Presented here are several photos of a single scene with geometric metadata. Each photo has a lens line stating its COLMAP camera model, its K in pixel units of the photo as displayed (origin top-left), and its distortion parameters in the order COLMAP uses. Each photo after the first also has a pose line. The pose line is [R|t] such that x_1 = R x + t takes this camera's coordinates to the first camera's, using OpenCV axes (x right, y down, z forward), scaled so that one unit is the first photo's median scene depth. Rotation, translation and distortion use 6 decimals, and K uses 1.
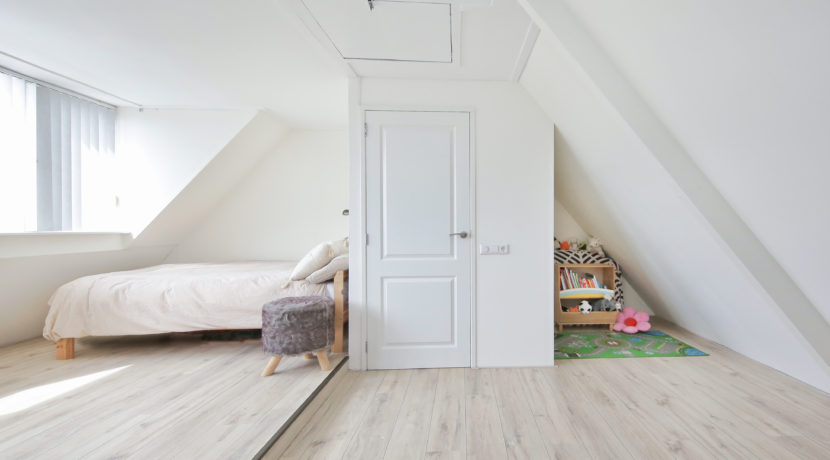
lens RADIAL K [[396.2, 0, 415.0], [0, 396.2, 230.0], [0, 0, 1]] dist [0.002145, 0.000264]
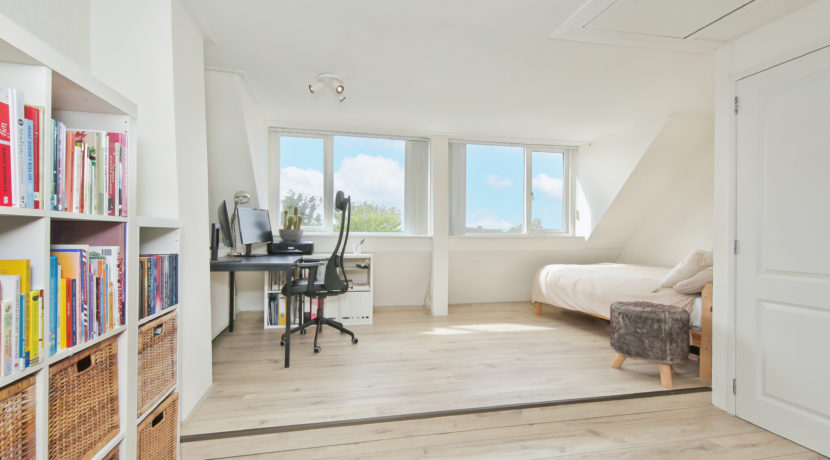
lens RADIAL K [[374.7, 0, 415.0], [0, 374.7, 230.0], [0, 0, 1]] dist [-0.000373, -0.000260]
pose [[0.130720, -0.011983, -0.991347, 0.568622], [-0.003347, 0.999916, -0.012528, 0.001516], [0.991414, 0.004956, 0.130669, 0.305926]]
